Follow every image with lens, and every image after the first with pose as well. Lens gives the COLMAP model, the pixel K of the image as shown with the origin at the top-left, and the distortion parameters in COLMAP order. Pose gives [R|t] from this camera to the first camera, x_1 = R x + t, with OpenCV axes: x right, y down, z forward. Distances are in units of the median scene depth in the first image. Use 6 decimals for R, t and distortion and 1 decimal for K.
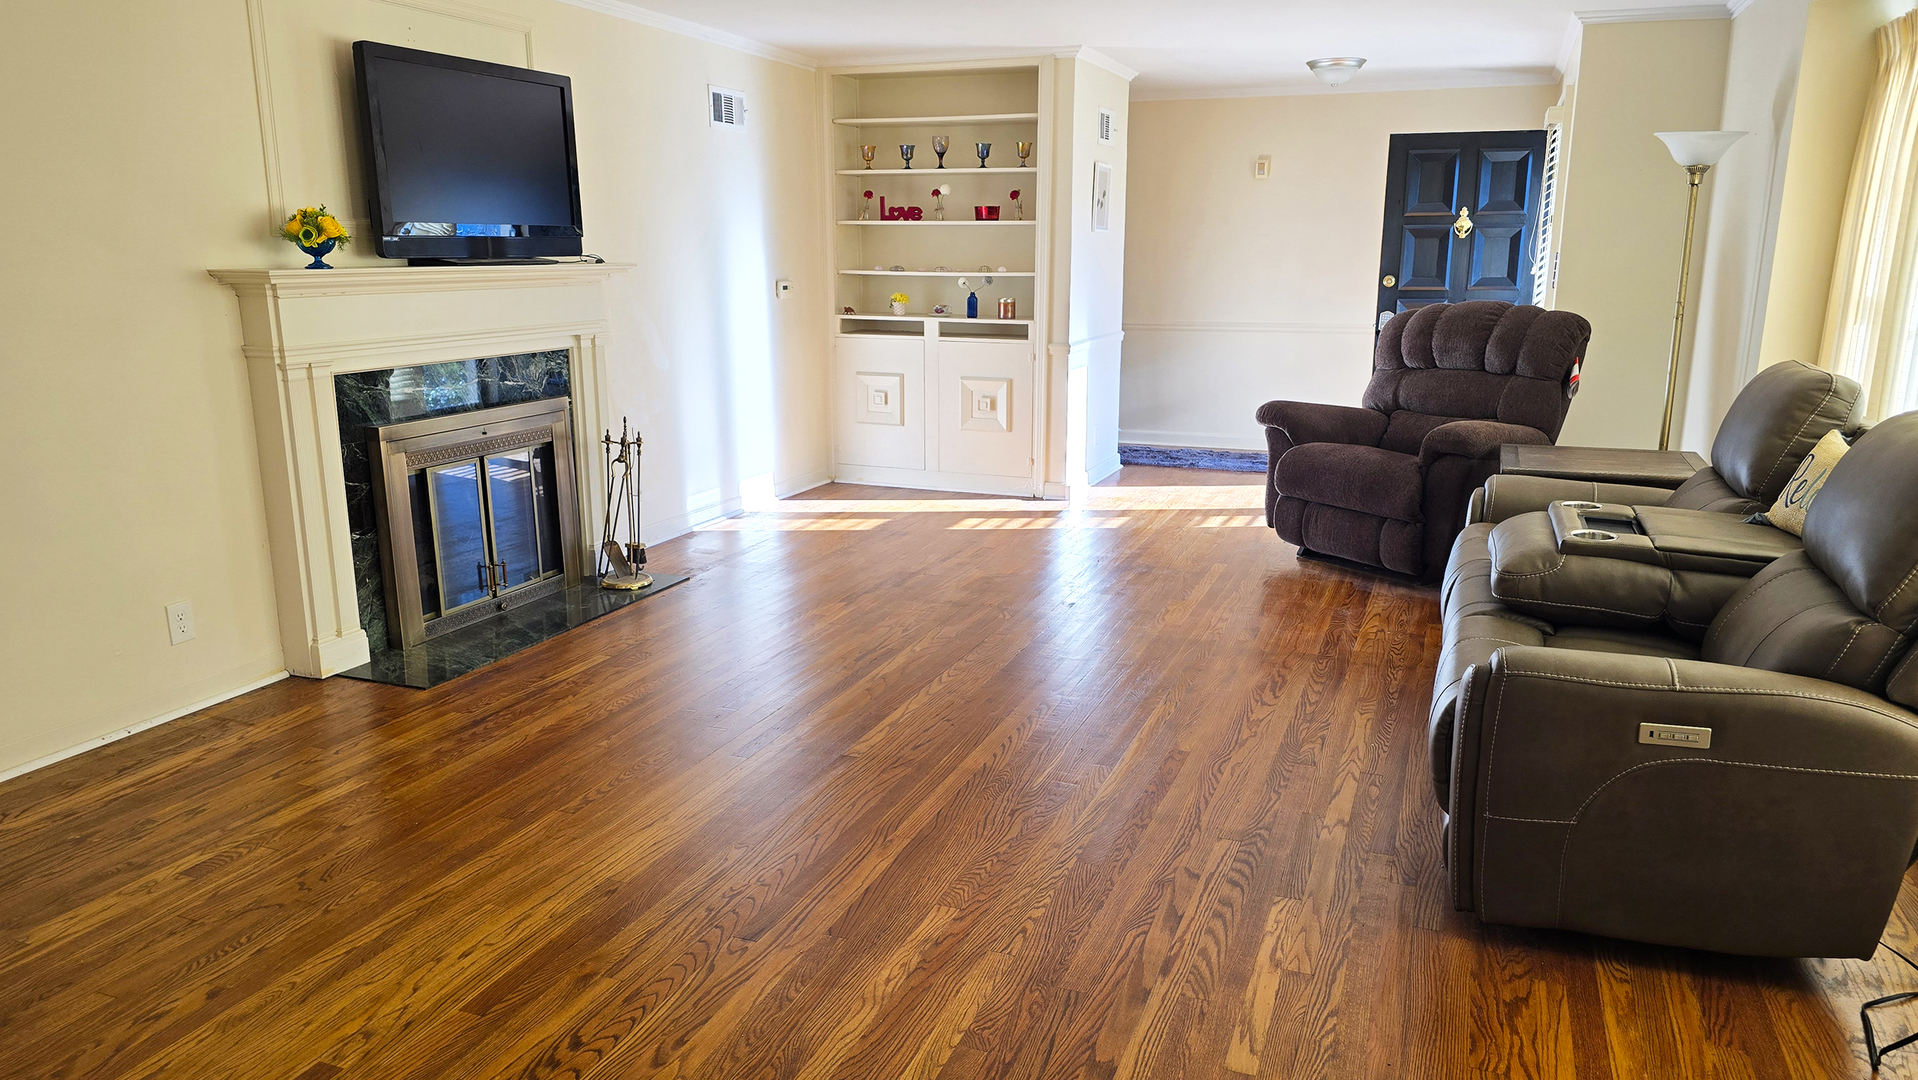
lens RADIAL K [[1285.6, 0, 959.0], [0, 1285.6, 540.0], [0, 0, 1]] dist [0.032506, -0.000009]
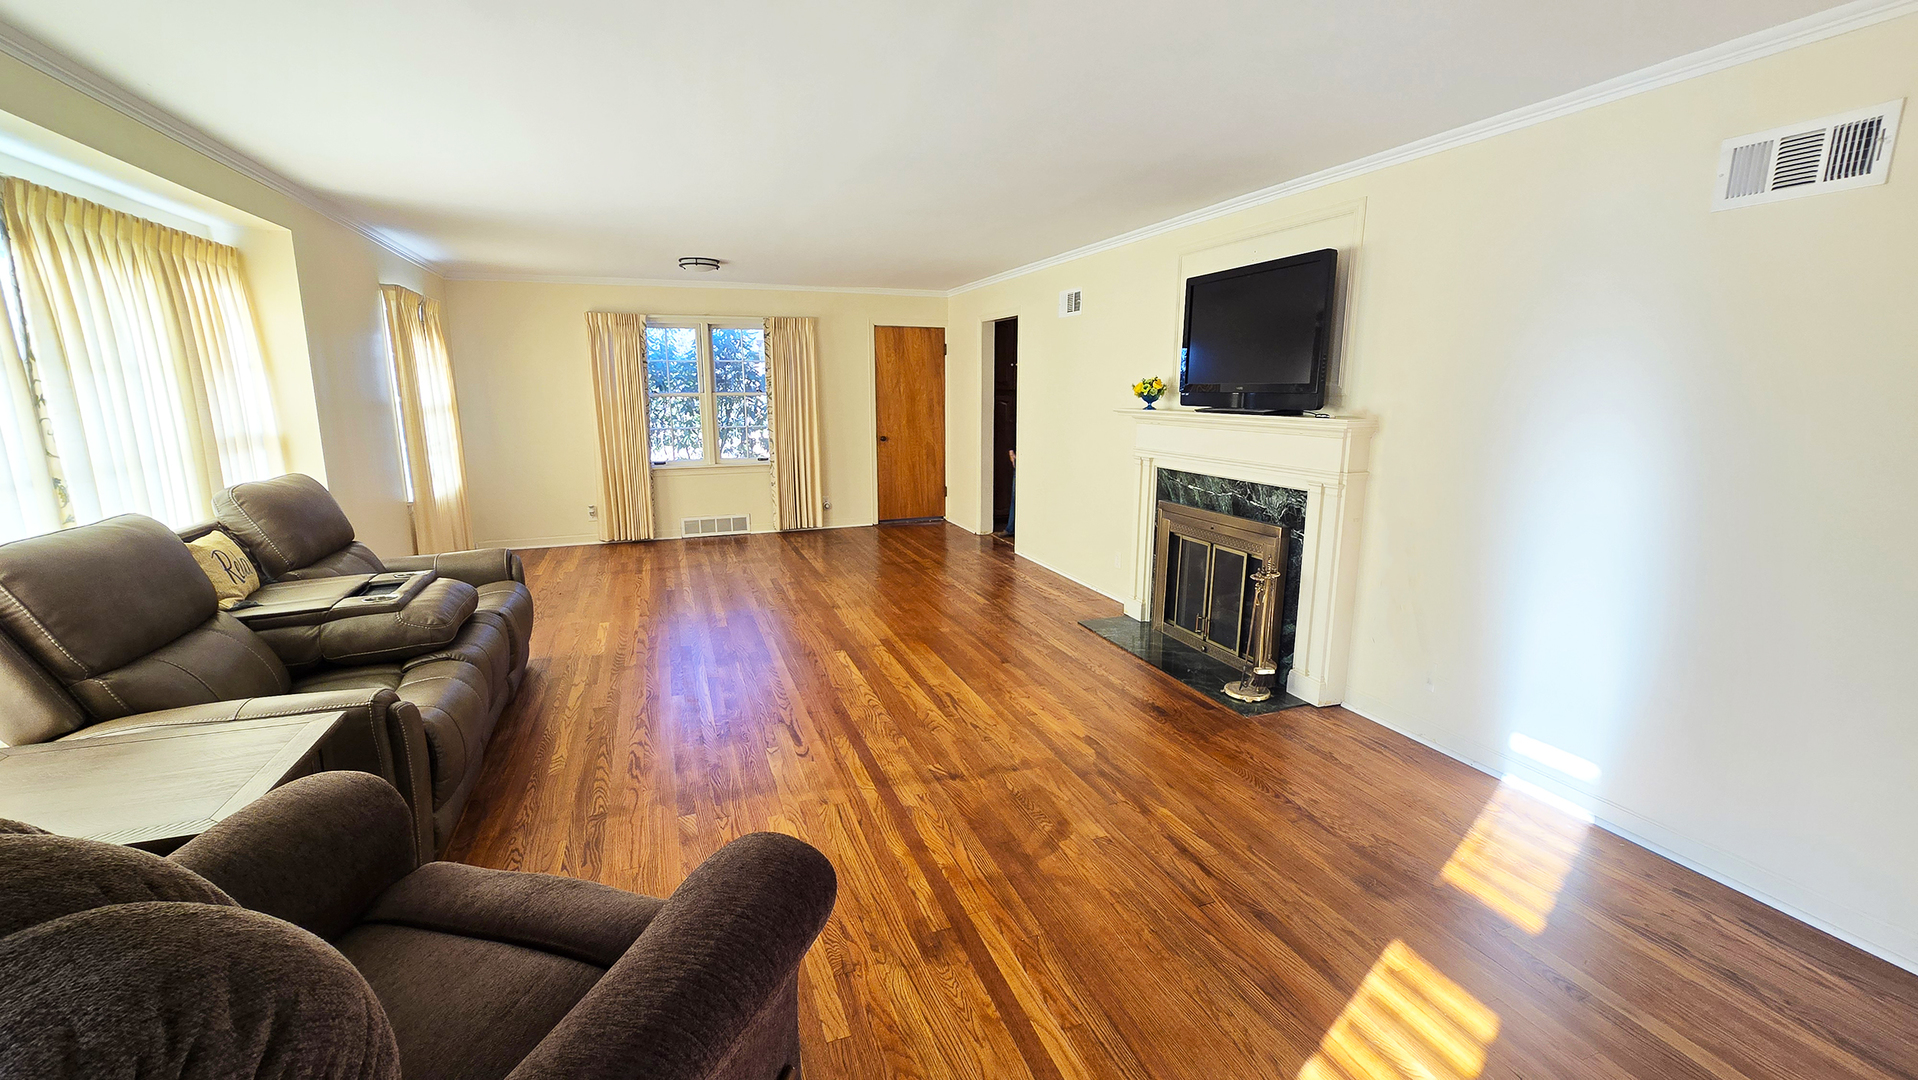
lens RADIAL K [[786.6, 0, 959.0], [0, 786.6, 540.0], [0, 0, 1]] dist [-0.007287, -0.000727]
pose [[-0.740066, 0.126327, -0.660564, 0.484498], [-0.153667, 0.924455, 0.348956, -0.384047], [0.654744, 0.359757, -0.664745, 1.622628]]
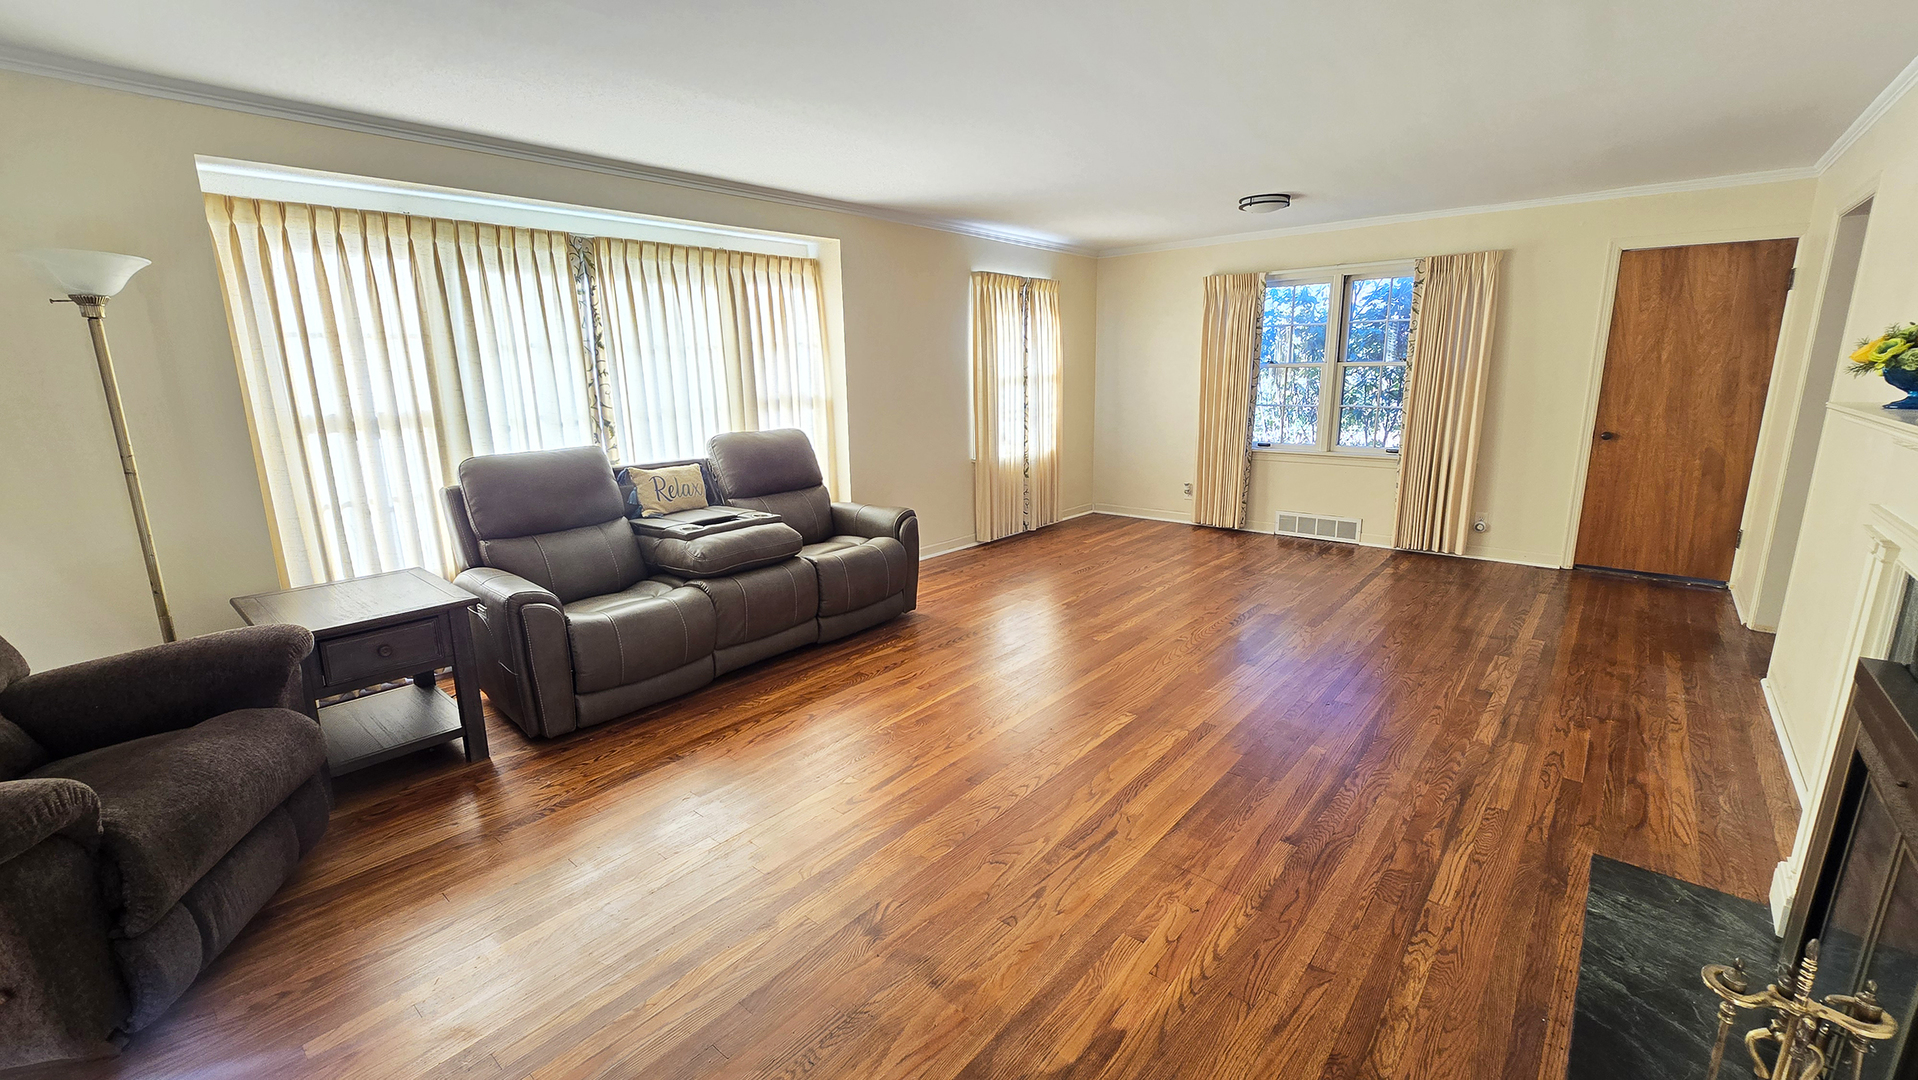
lens RADIAL K [[786.6, 0, 959.0], [0, 786.6, 540.0], [0, 0, 1]] dist [-0.007287, -0.000727]
pose [[-0.944067, -0.062270, 0.323819, -0.153593], [0.085985, 0.901548, 0.424050, -0.358807], [-0.318344, 0.428175, -0.845768, 1.514781]]
